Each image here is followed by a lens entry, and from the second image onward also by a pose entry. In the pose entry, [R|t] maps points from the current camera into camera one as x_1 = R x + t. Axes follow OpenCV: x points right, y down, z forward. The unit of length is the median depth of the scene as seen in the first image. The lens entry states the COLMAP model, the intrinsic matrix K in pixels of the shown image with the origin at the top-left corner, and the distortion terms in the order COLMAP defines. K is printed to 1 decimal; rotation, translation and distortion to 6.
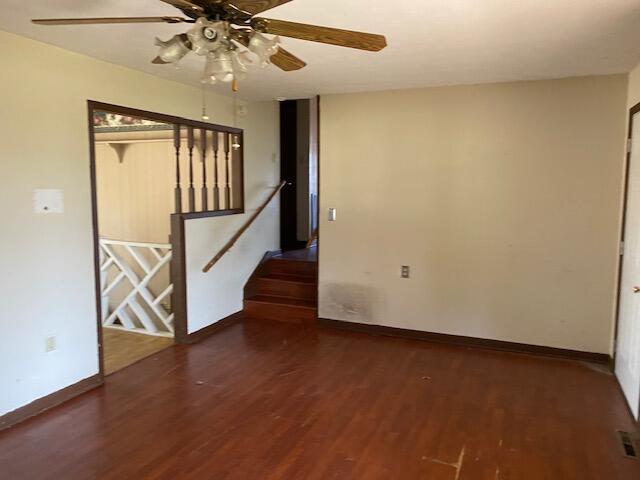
lens RADIAL K [[477.9, 0, 320.0], [0, 477.9, 240.0], [0, 0, 1]] dist [0.064050, -0.077947]
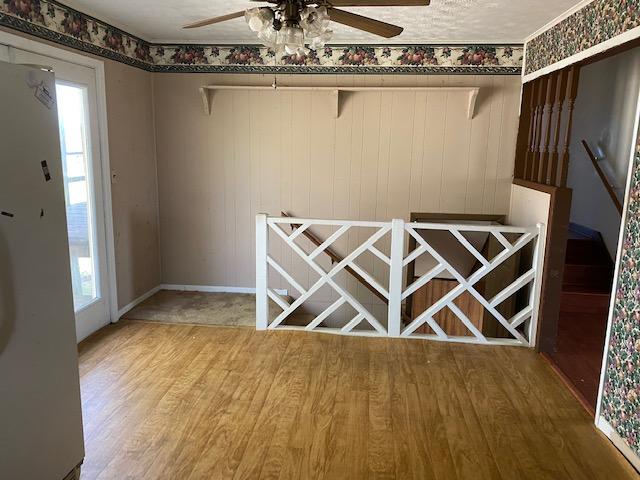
lens RADIAL K [[477.9, 0, 320.0], [0, 477.9, 240.0], [0, 0, 1]] dist [0.064050, -0.077947]
pose [[0.957844, -0.043270, 0.284011, -0.703997], [0.018121, 0.995724, 0.090587, -0.039603], [-0.286717, -0.081622, 0.954532, 0.297297]]
